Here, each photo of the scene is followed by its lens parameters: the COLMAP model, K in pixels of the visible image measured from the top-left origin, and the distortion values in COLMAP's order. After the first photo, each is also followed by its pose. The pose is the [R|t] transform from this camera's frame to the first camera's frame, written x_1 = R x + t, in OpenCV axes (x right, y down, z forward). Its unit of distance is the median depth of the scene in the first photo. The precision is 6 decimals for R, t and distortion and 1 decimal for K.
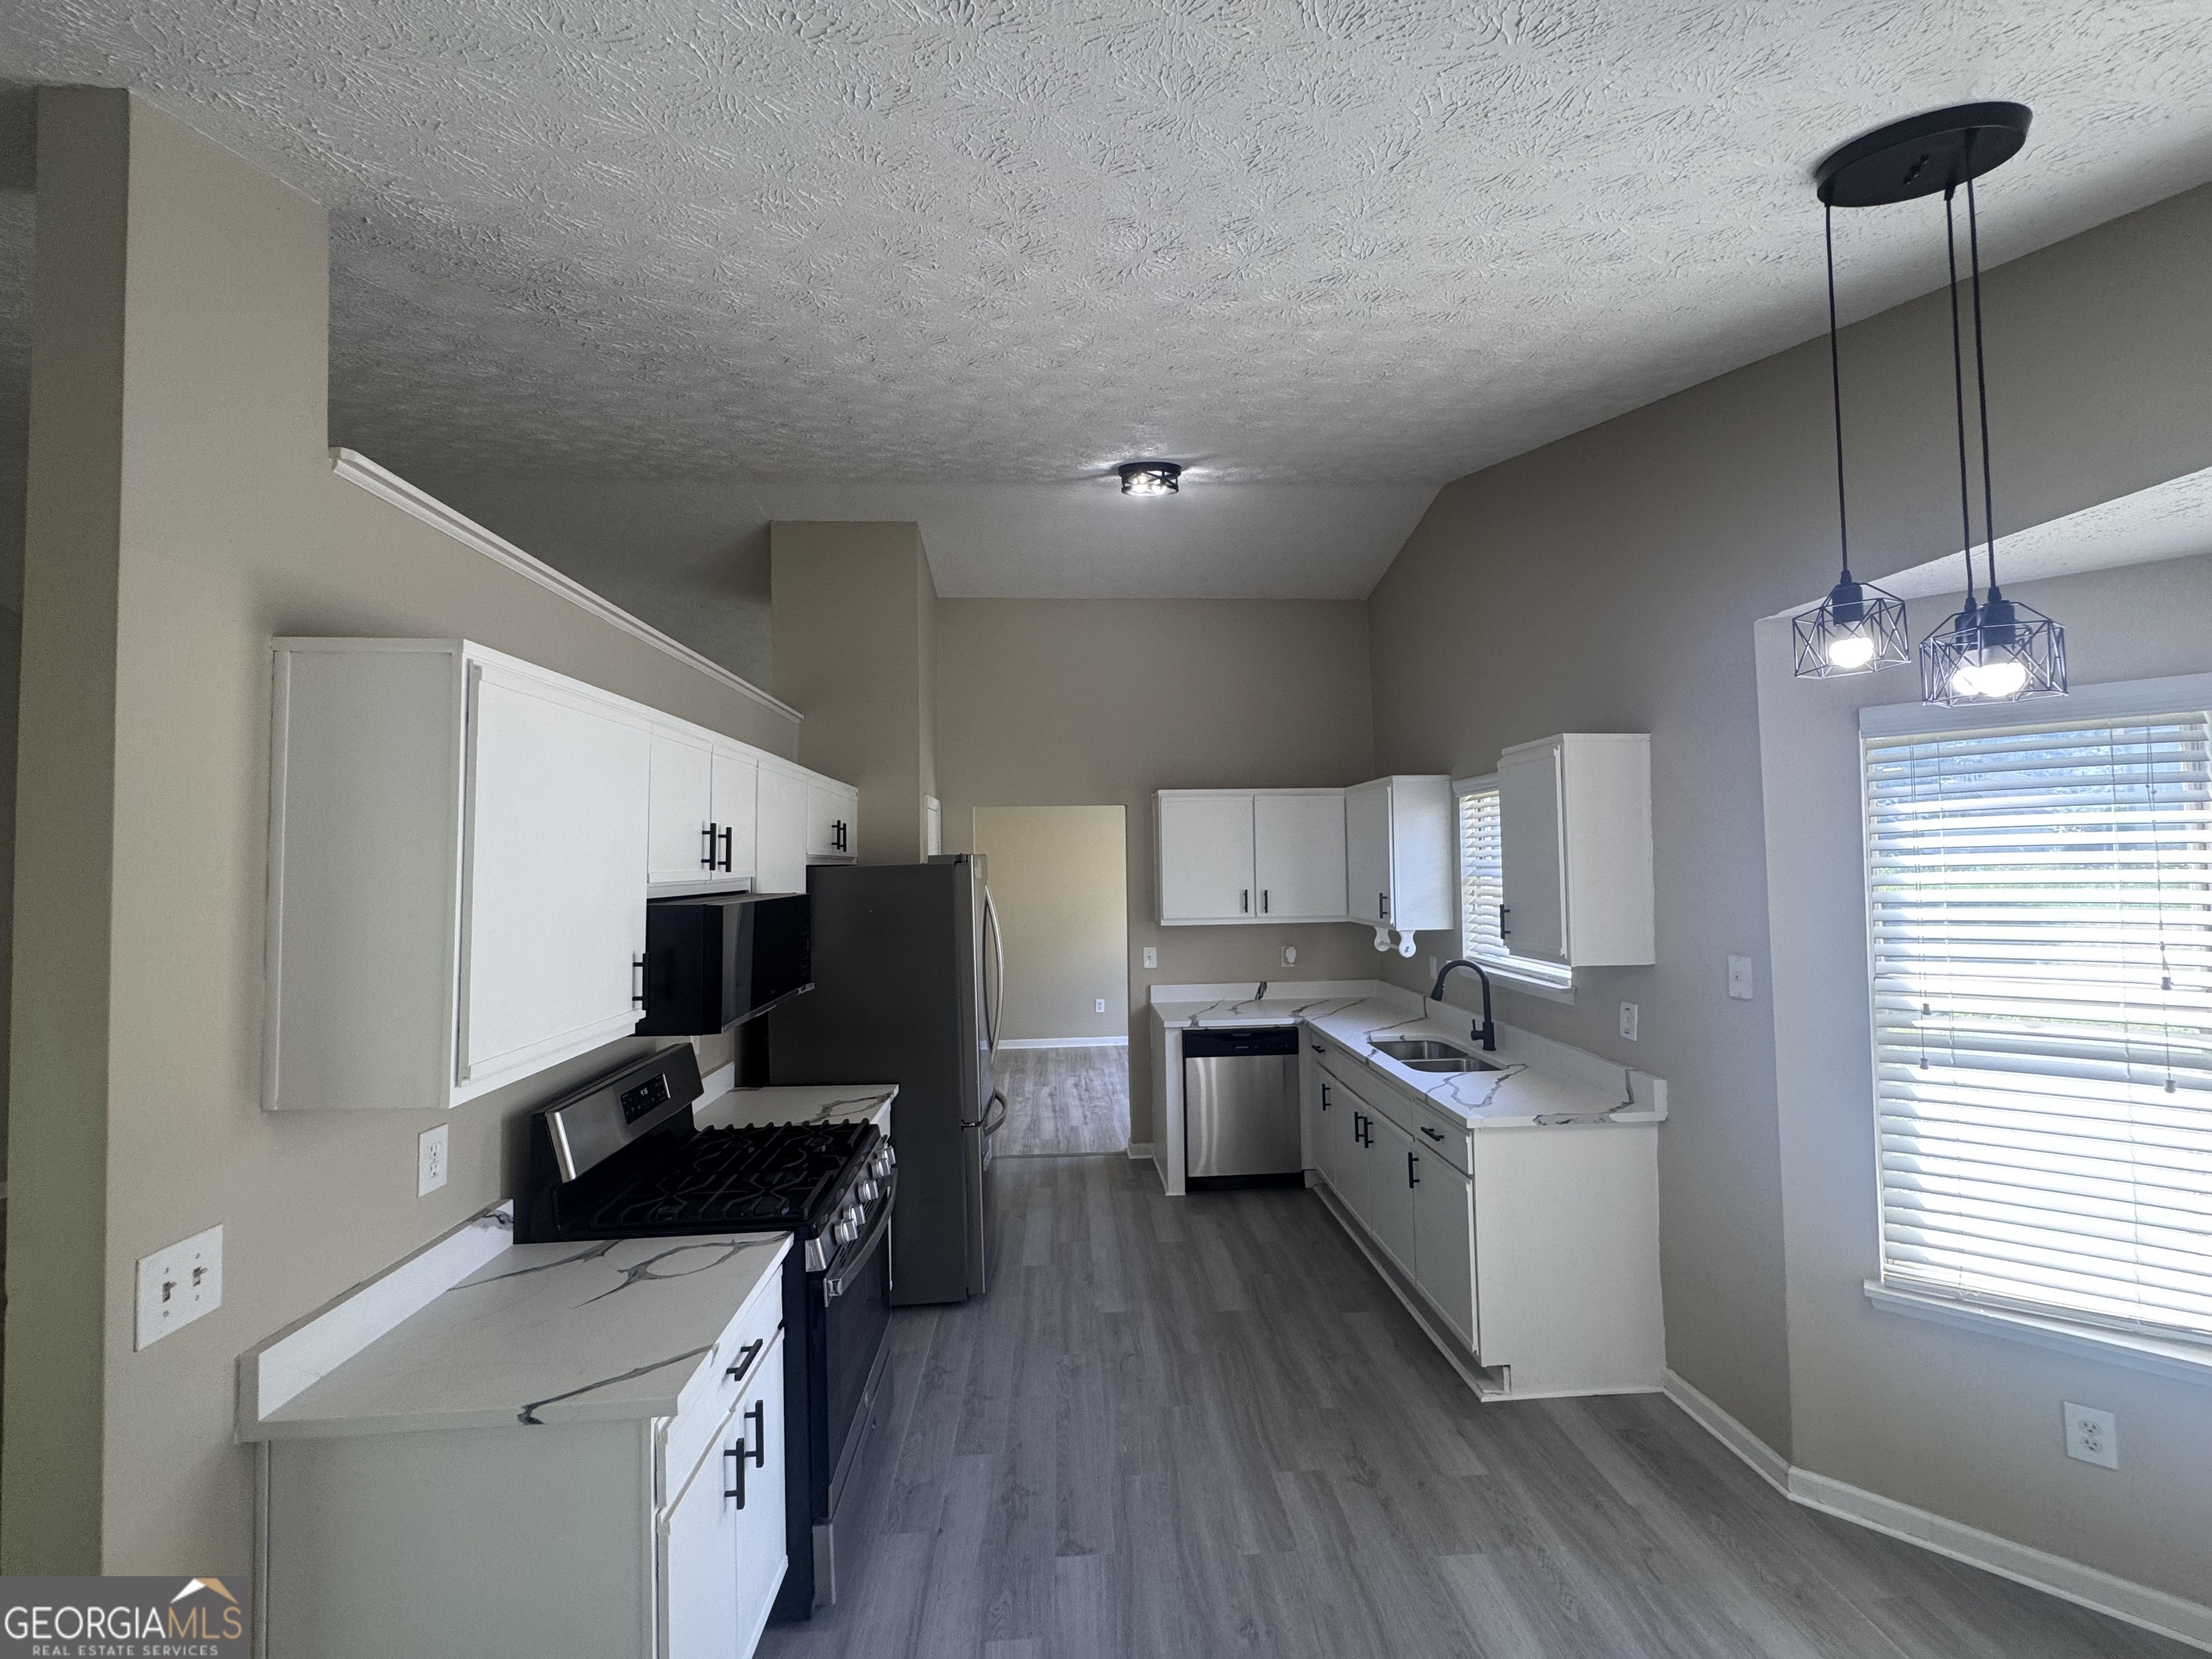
lens RADIAL K [[881.7, 0, 1104.7], [0, 881.7, 831.3], [0, 0, 1]] dist [-0.003230, 0.000152]
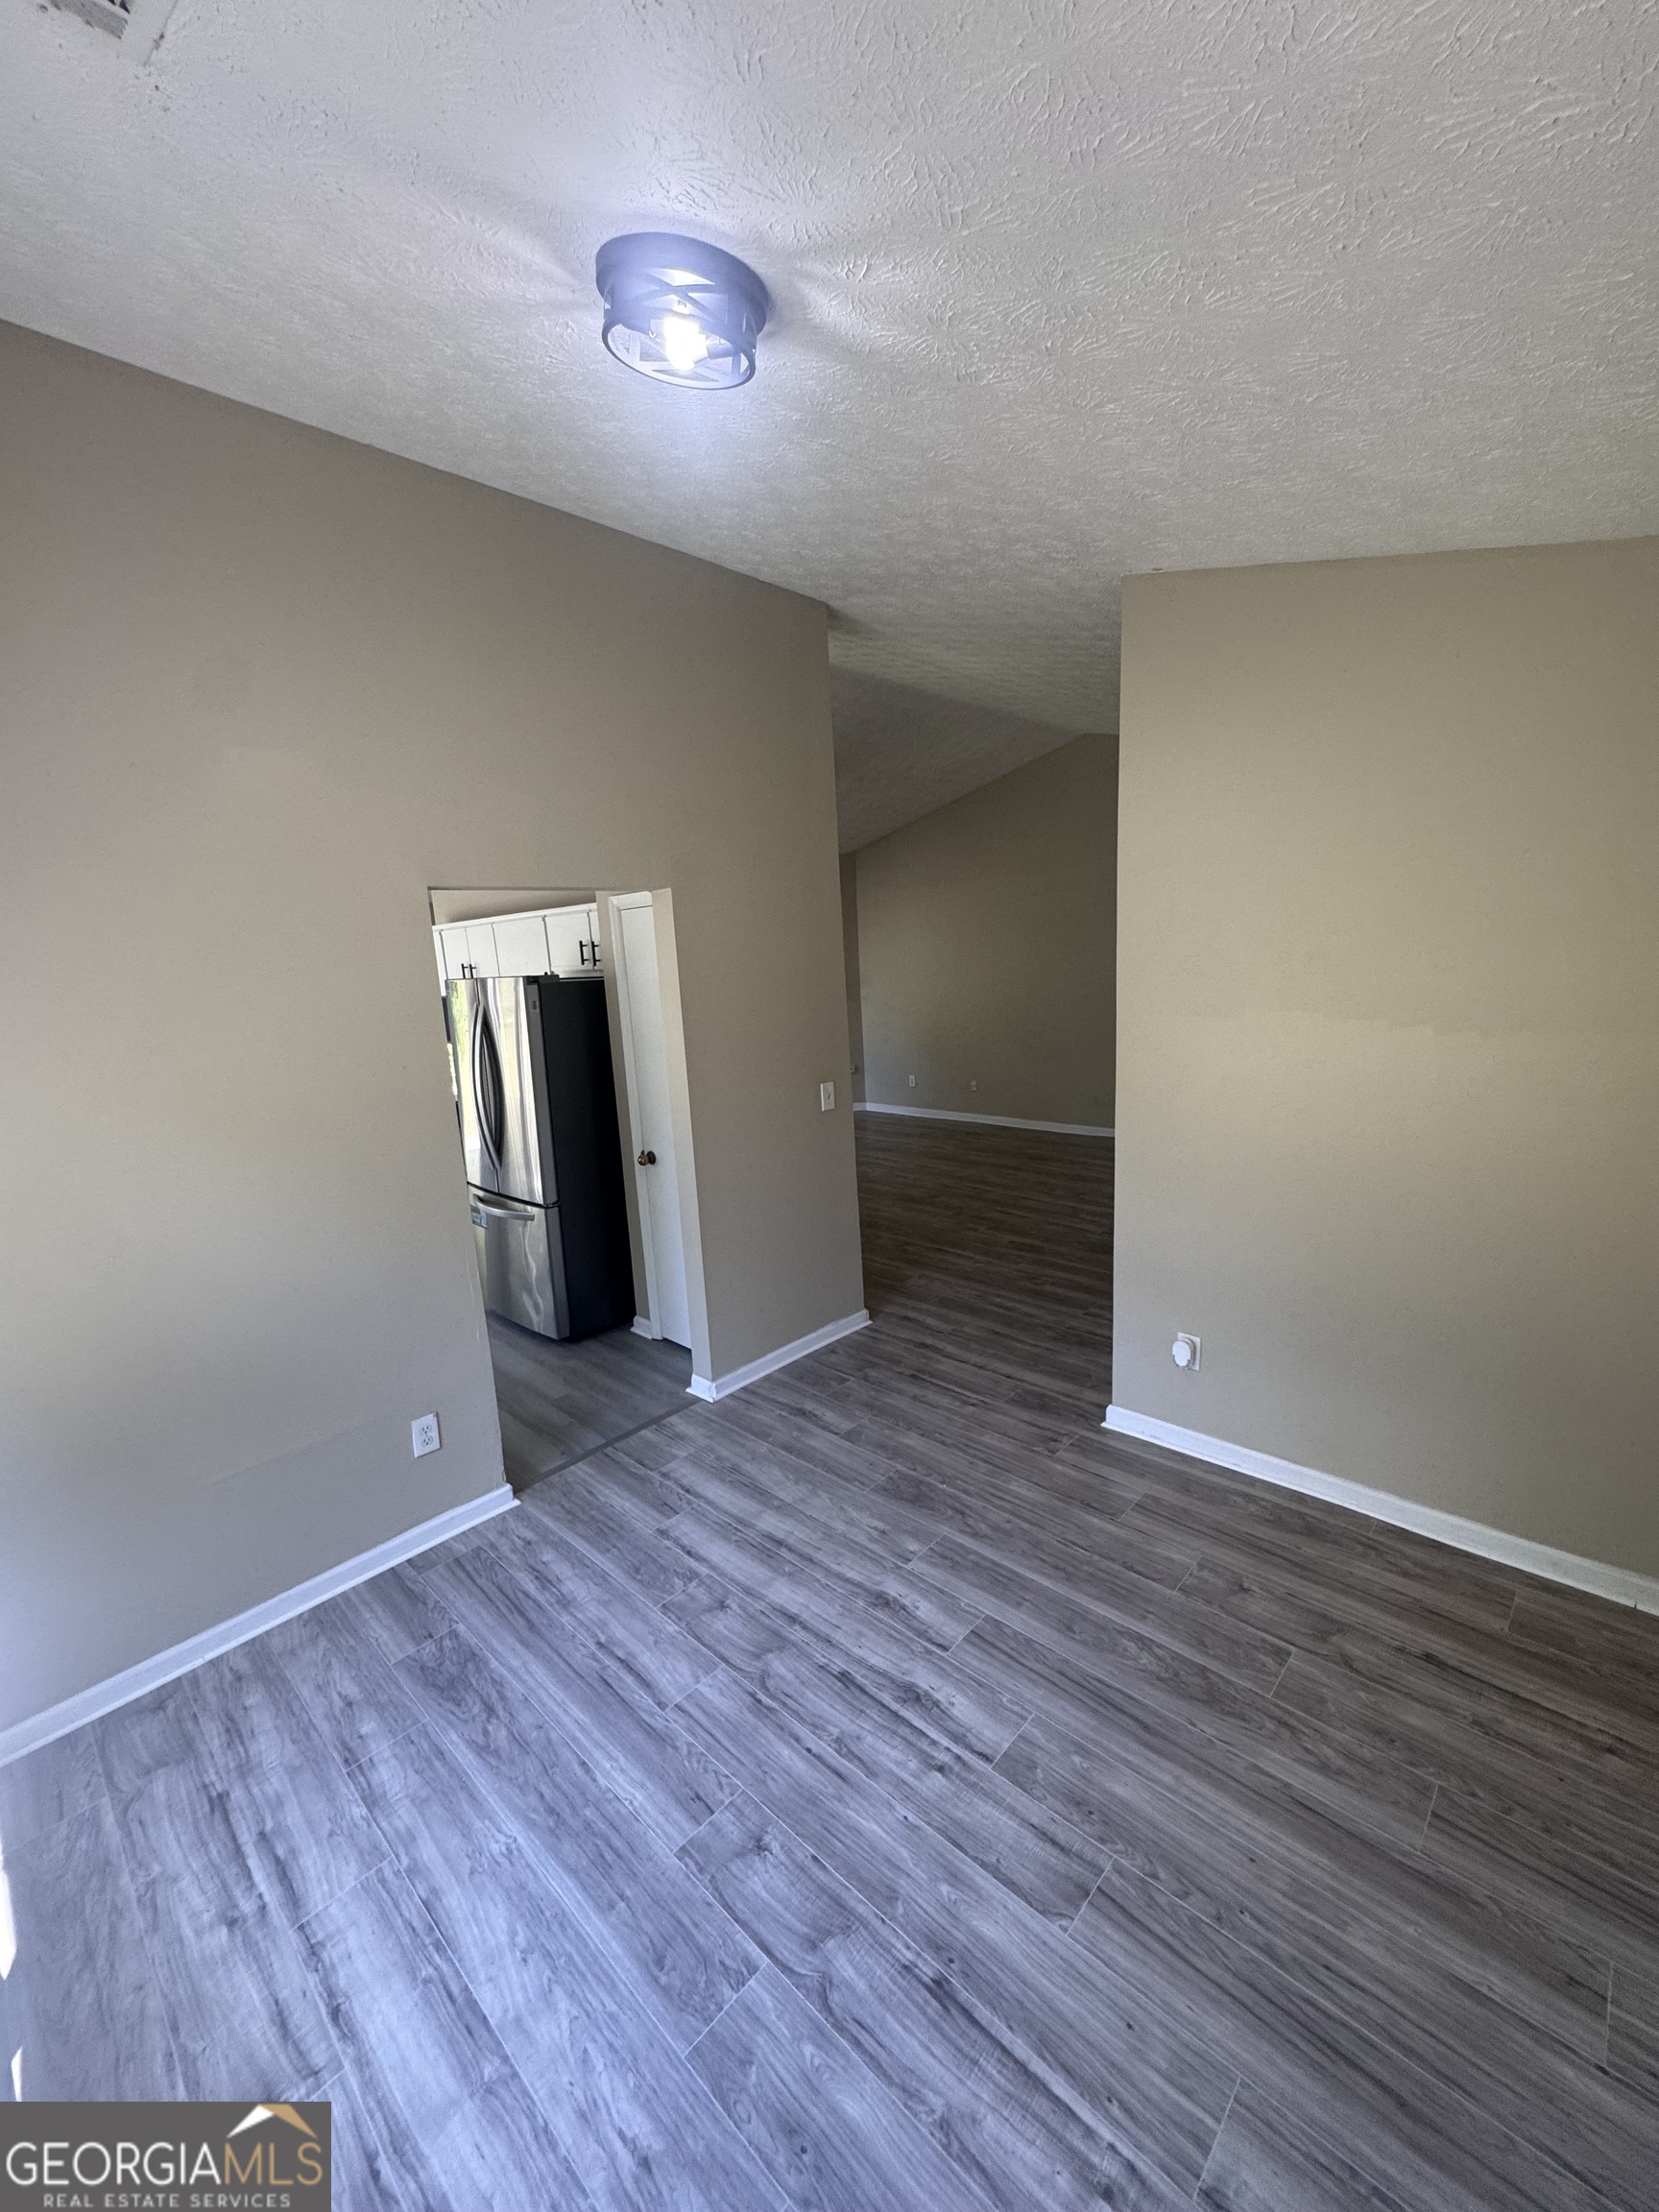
lens RADIAL K [[886.2, 0, 830.2], [0, 886.2, 1106.1], [0, 0, 1]] dist [-0.004927, 0.000328]
pose [[-0.733526, 0.166297, -0.659003, 0.395837], [0.082871, 0.984254, 0.156131, 0.068526], [0.674591, 0.059914, -0.735757, 2.894001]]
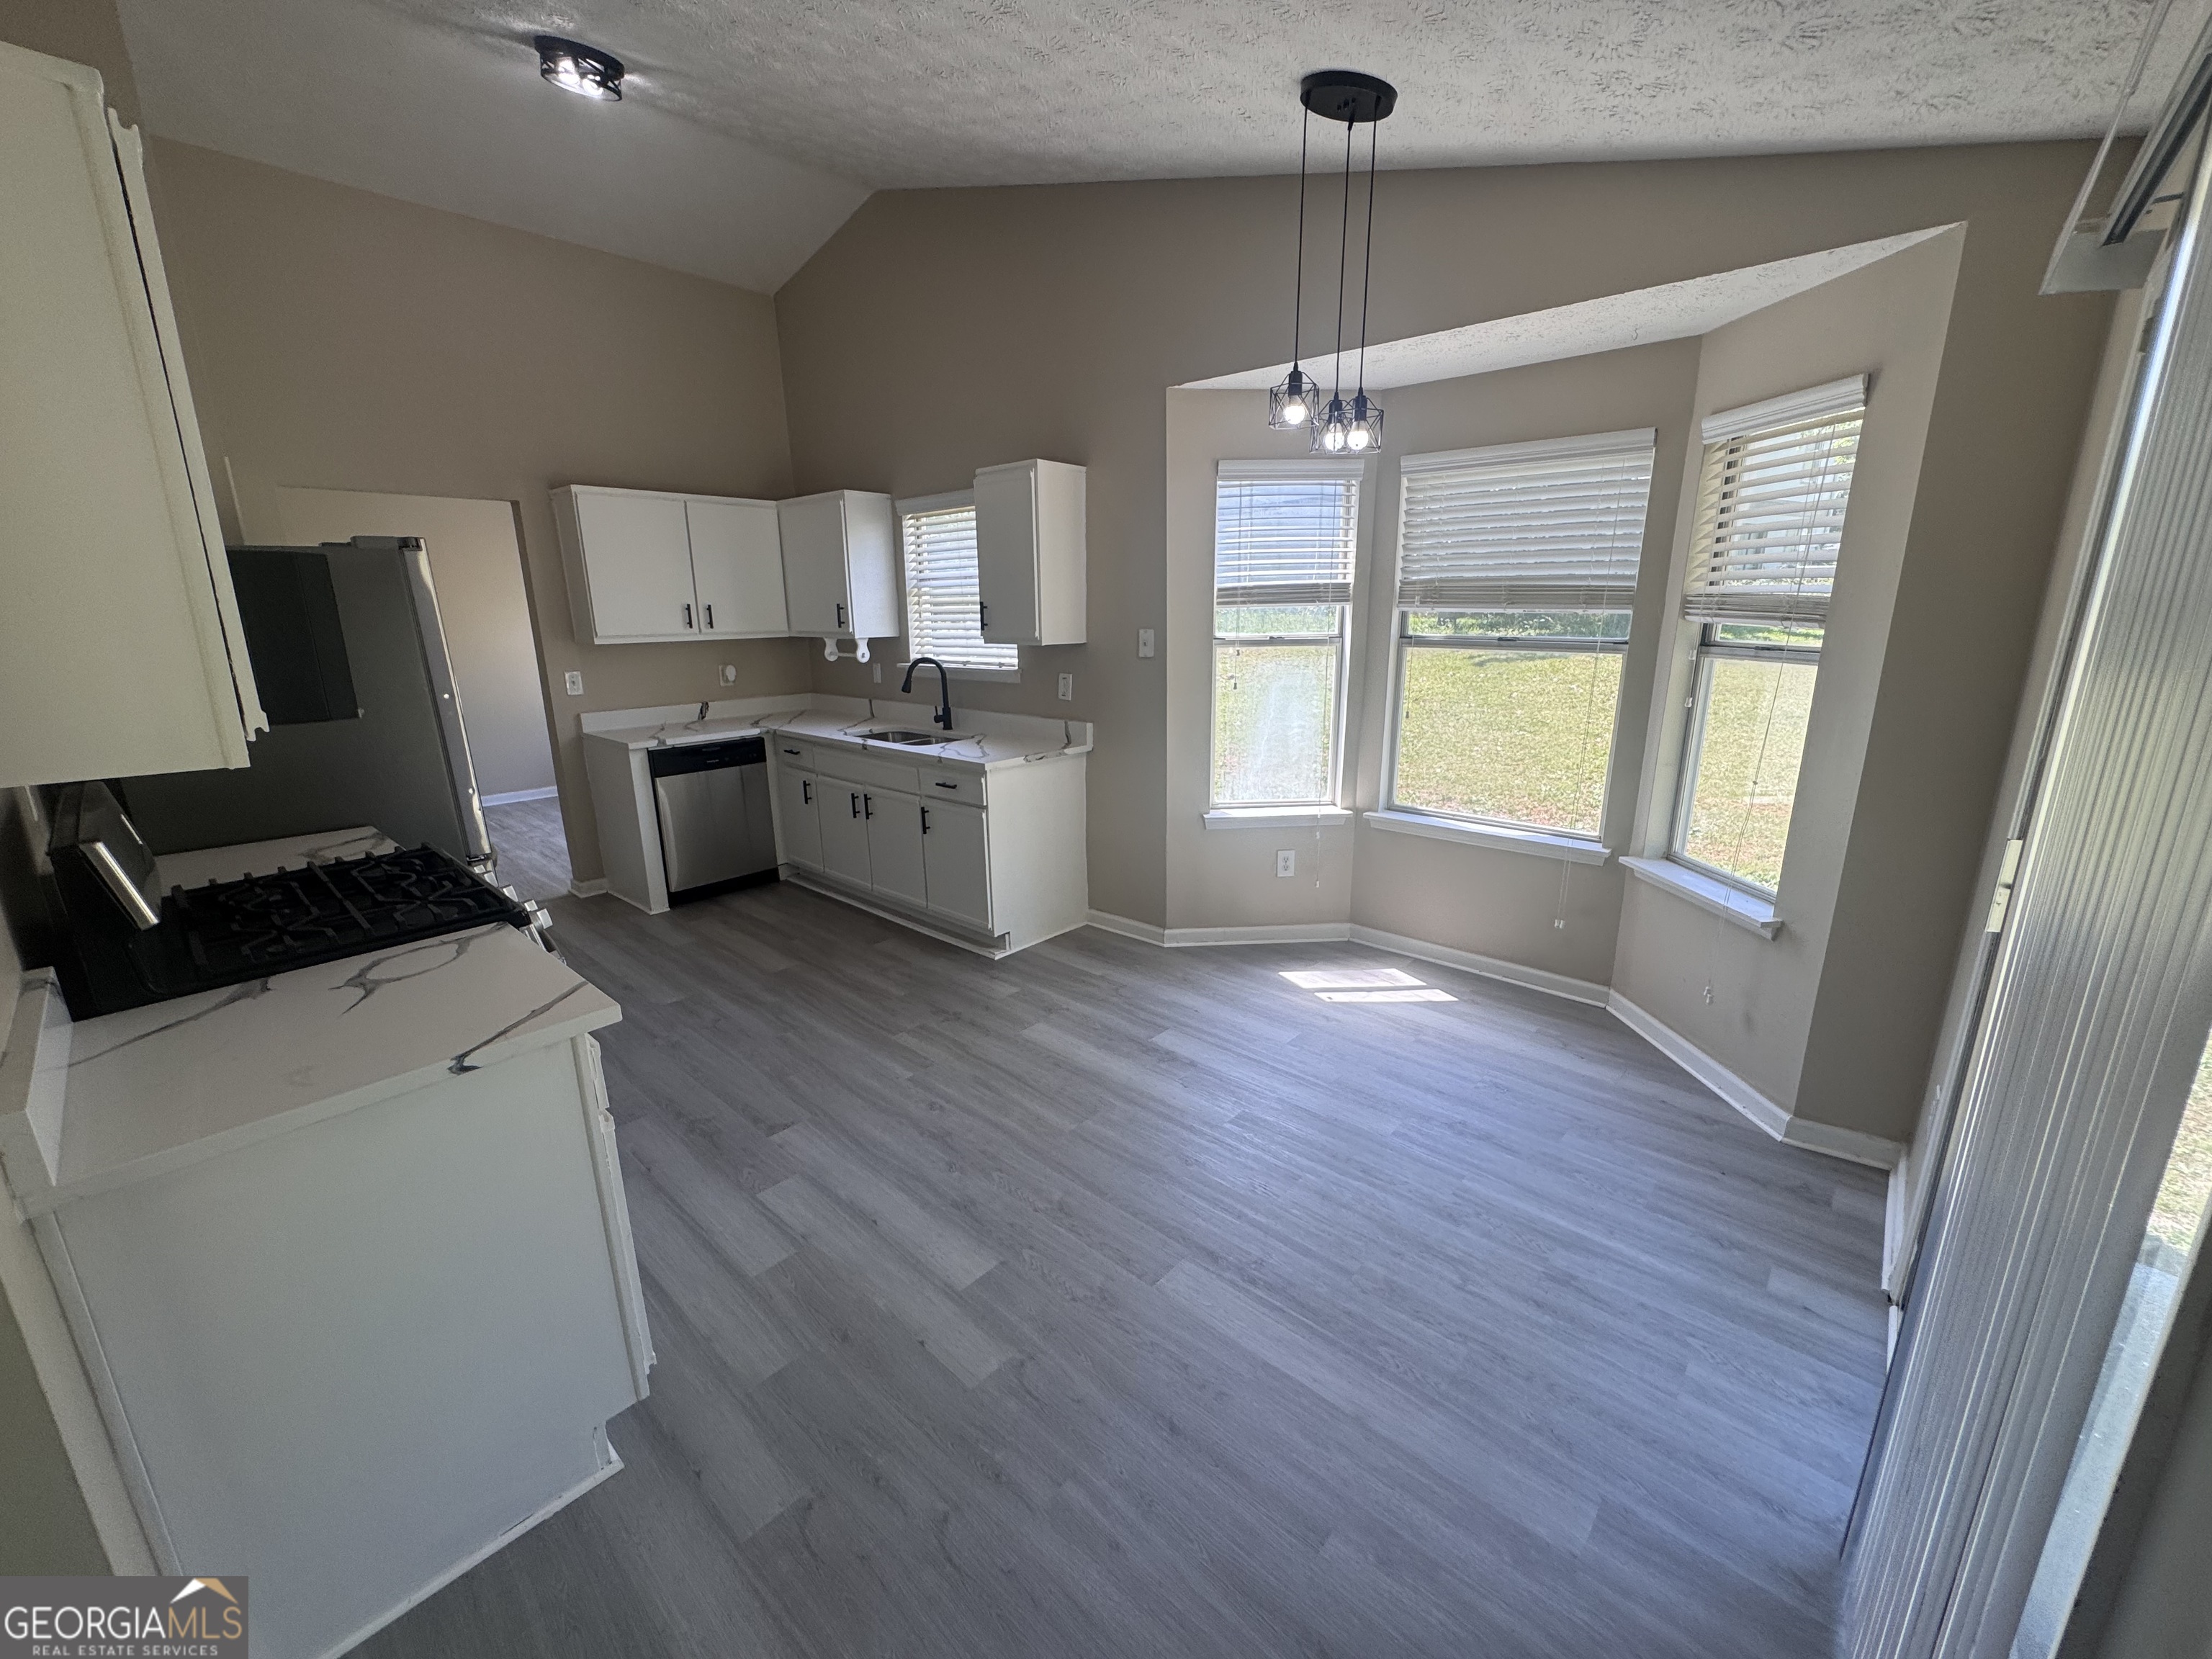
lens RADIAL K [[884.0, 0, 1104.6], [0, 884.0, 830.5], [0, 0, 1]] dist [-0.003573, 0.000301]
pose [[0.711851, -0.166132, 0.682399, -0.375008], [-0.025619, 0.964832, 0.261616, 0.071549], [-0.701863, -0.203715, 0.682561, -0.048172]]
